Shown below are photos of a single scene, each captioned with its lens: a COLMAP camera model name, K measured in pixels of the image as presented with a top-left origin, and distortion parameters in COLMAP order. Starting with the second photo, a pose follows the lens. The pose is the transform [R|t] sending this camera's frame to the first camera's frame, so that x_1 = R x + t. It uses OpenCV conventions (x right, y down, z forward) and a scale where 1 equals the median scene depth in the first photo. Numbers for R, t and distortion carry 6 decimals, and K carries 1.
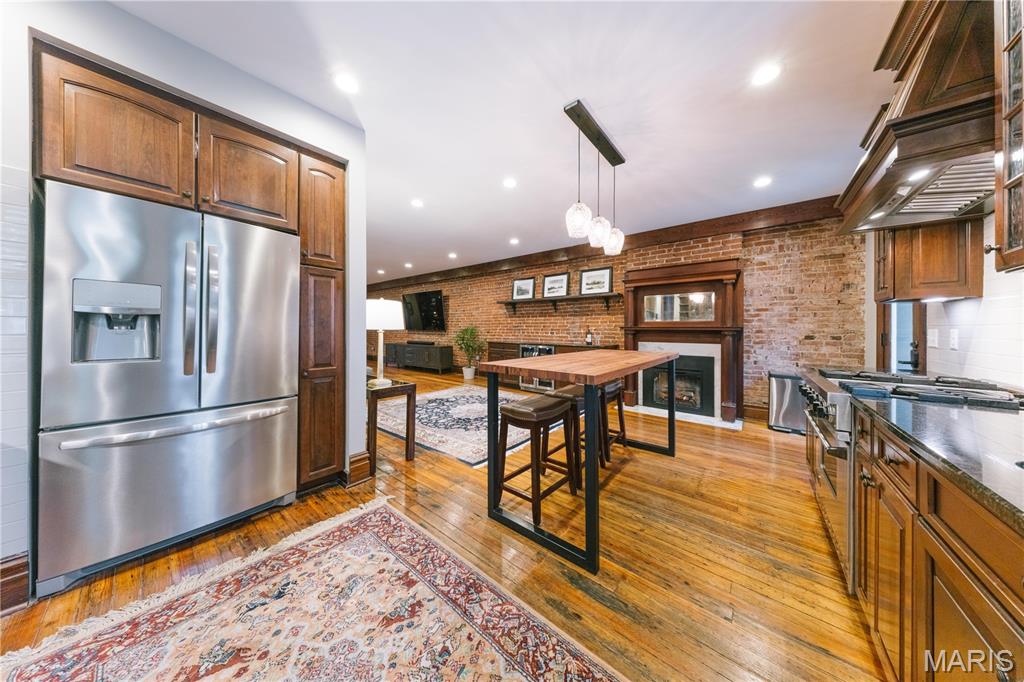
lens RADIAL K [[298.8, 0, 514.1], [0, 298.8, 330.6], [0, 0, 1]] dist [0.012590, 0.000040]
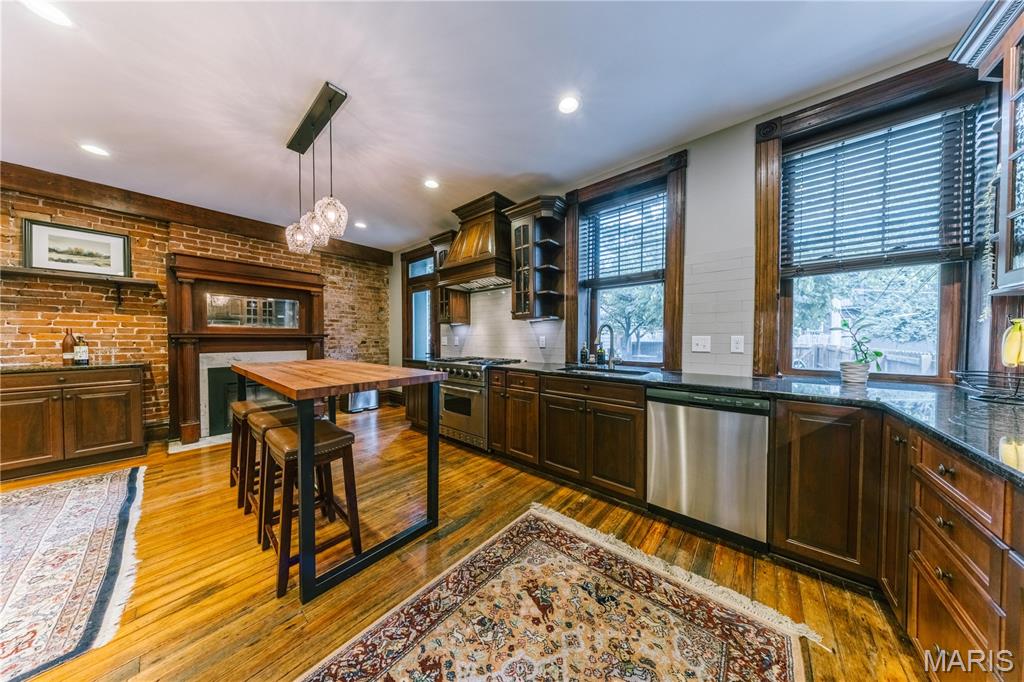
lens RADIAL K [[298.8, 0, 512.5], [0, 298.8, 341.7], [0, 0, 1]] dist [0.012590, 0.000040]
pose [[0.023940, -0.017315, 0.999563, -0.443329], [0.004602, 0.999841, 0.017209, -0.001404], [-0.999703, 0.004188, 0.024016, 0.284175]]
